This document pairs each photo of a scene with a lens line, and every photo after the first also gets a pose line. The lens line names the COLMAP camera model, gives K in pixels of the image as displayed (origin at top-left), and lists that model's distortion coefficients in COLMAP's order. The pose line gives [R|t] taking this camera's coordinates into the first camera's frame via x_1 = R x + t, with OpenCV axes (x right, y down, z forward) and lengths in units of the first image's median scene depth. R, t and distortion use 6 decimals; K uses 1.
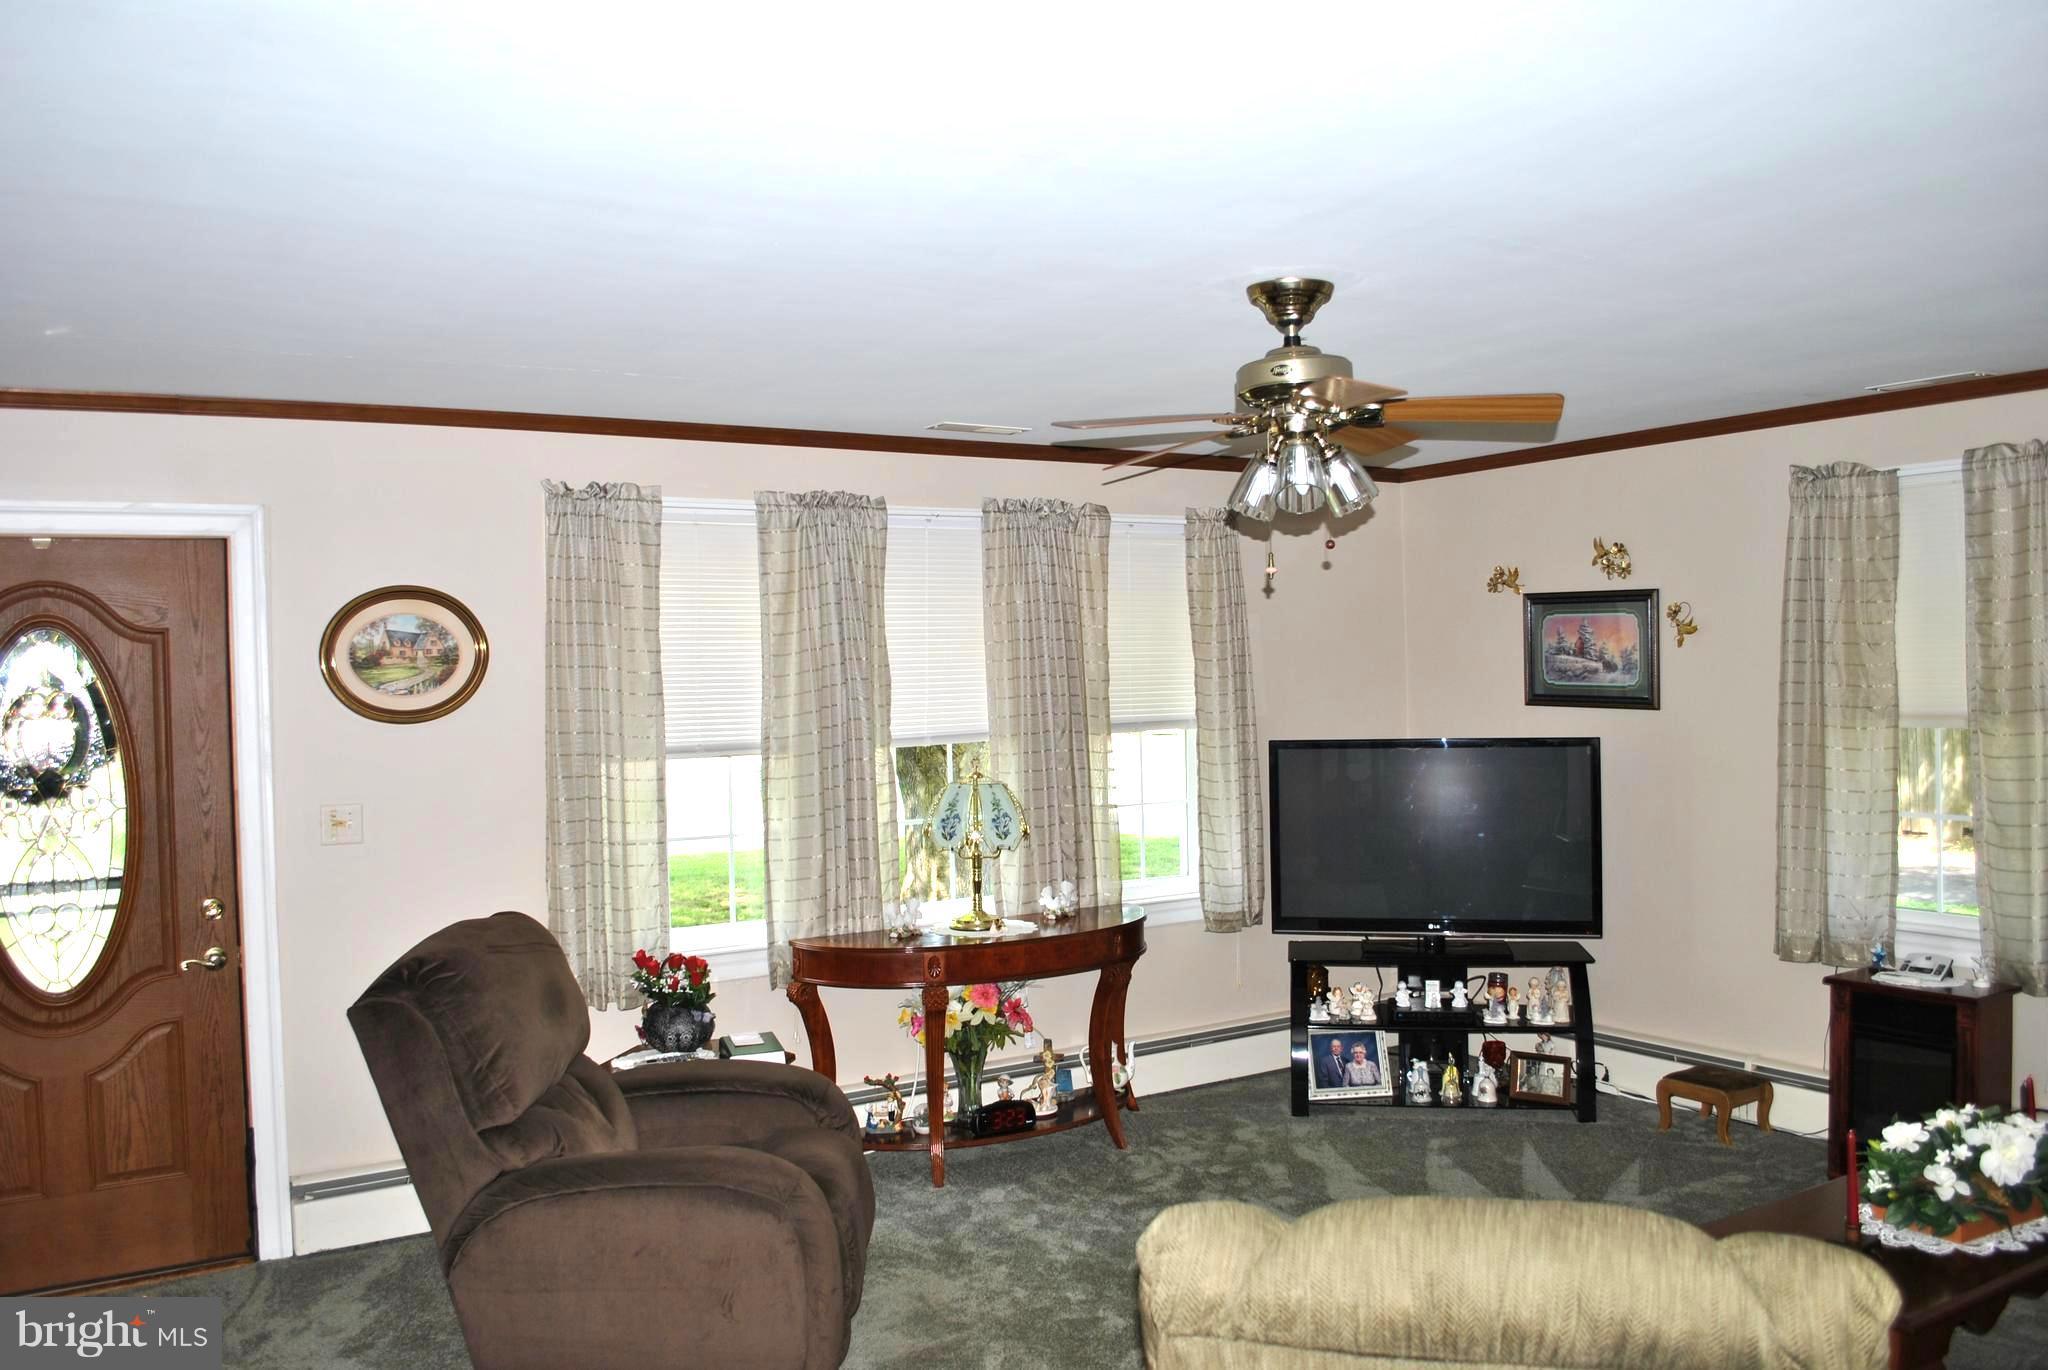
lens RADIAL K [[1653.0, 0, 1032.2], [0, 1653.0, 677.2], [0, 0, 1]] dist [-0.069709, 0.035281]
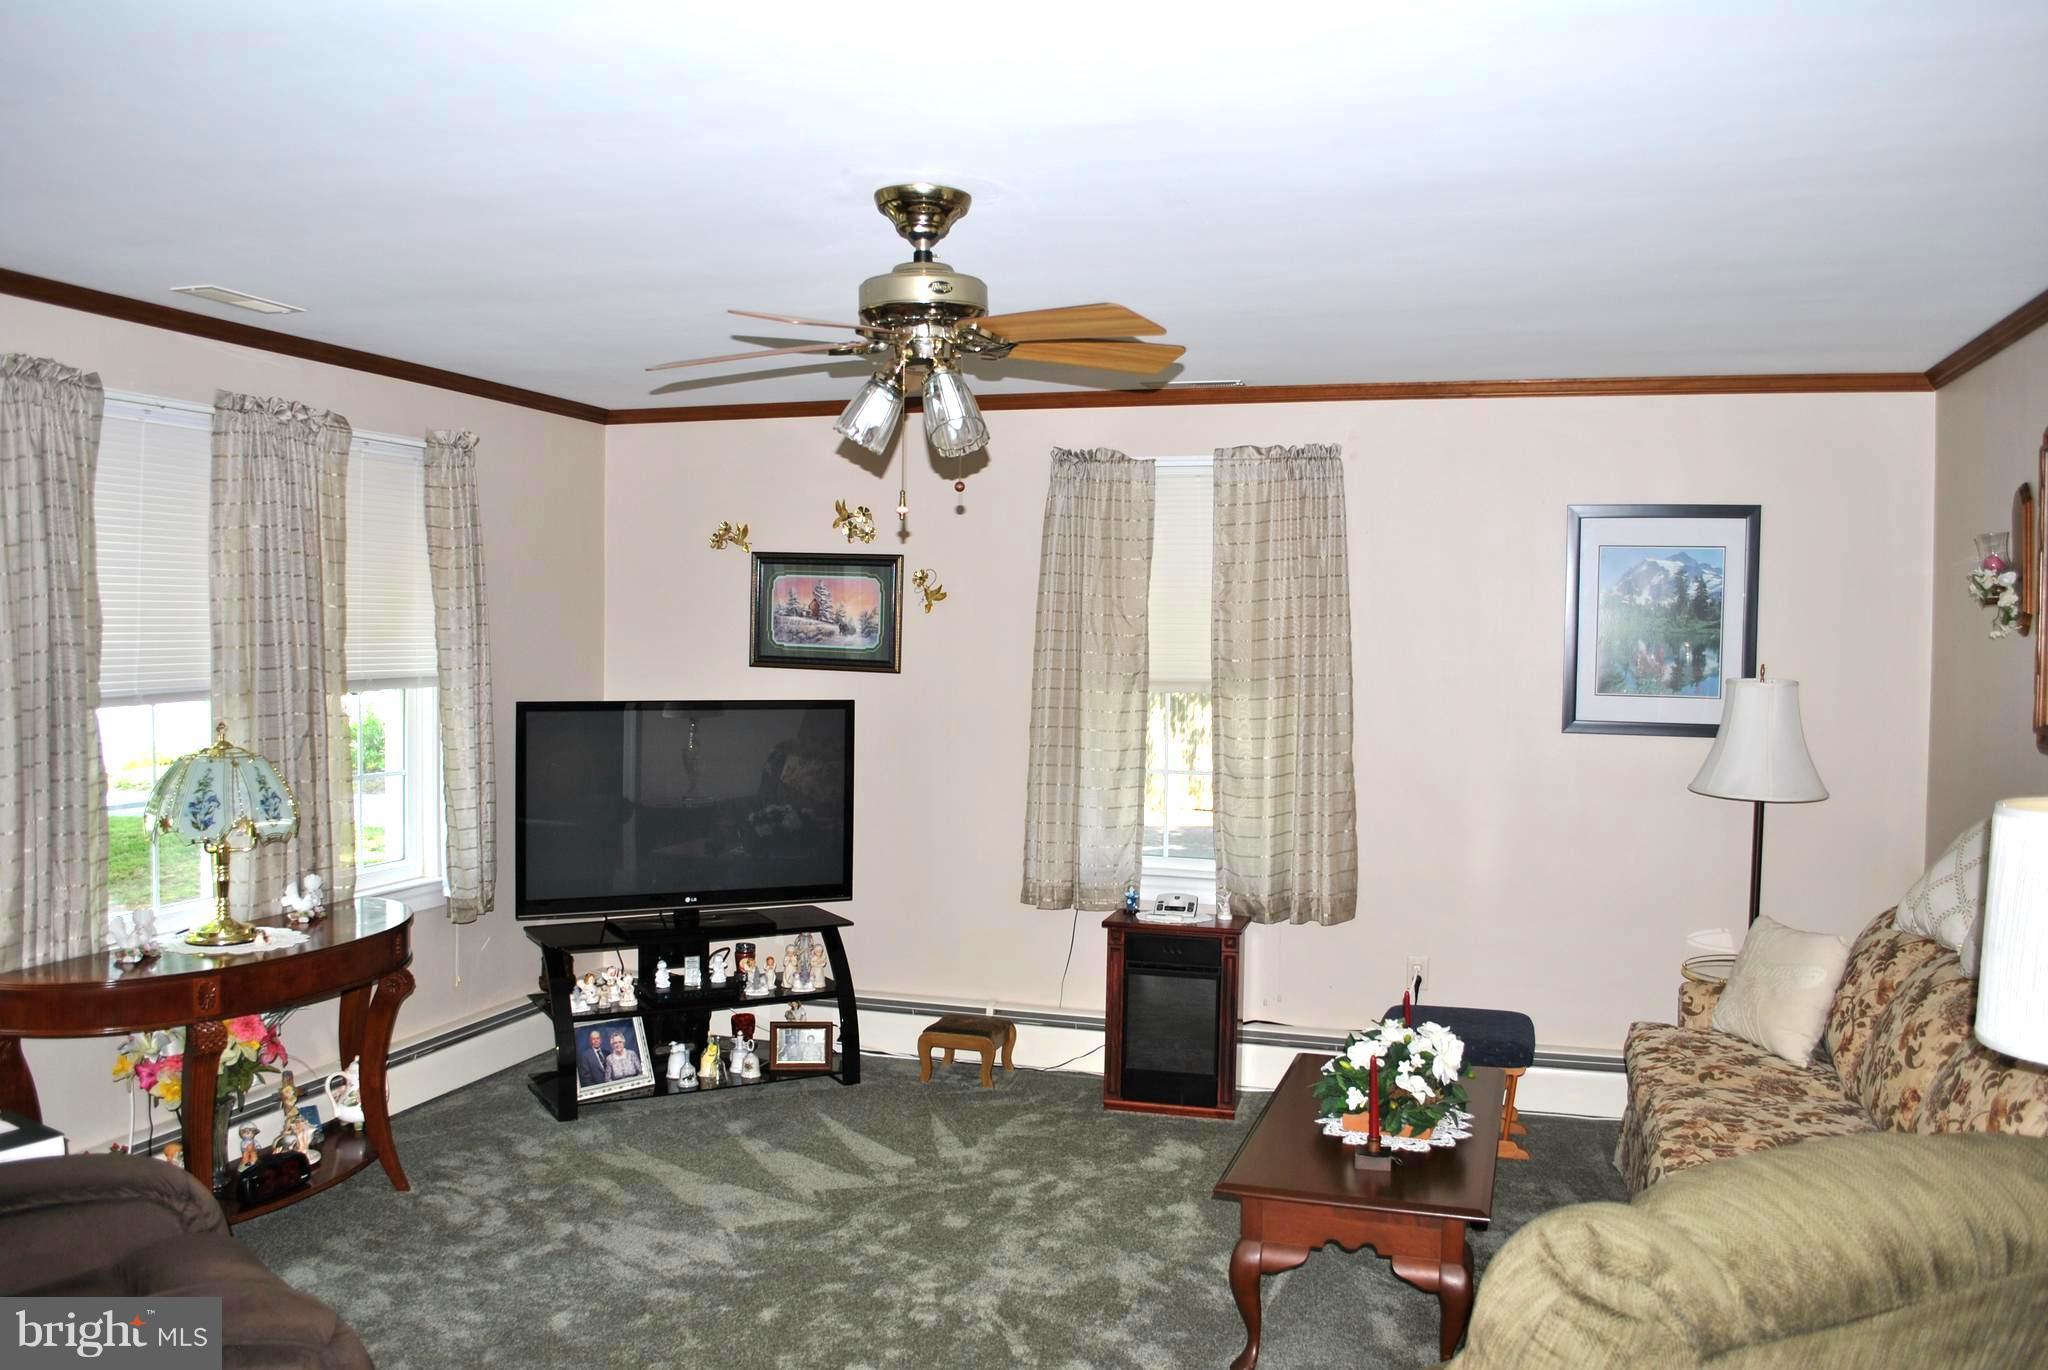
lens RADIAL K [[1653.0, 0, 1032.2], [0, 1653.0, 677.2], [0, 0, 1]] dist [-0.069709, 0.035281]
pose [[0.770654, 0.011804, 0.637144, -0.219585], [-0.026117, 0.999573, 0.013071, 0.007000], [-0.636718, -0.026713, 0.770634, 0.160072]]
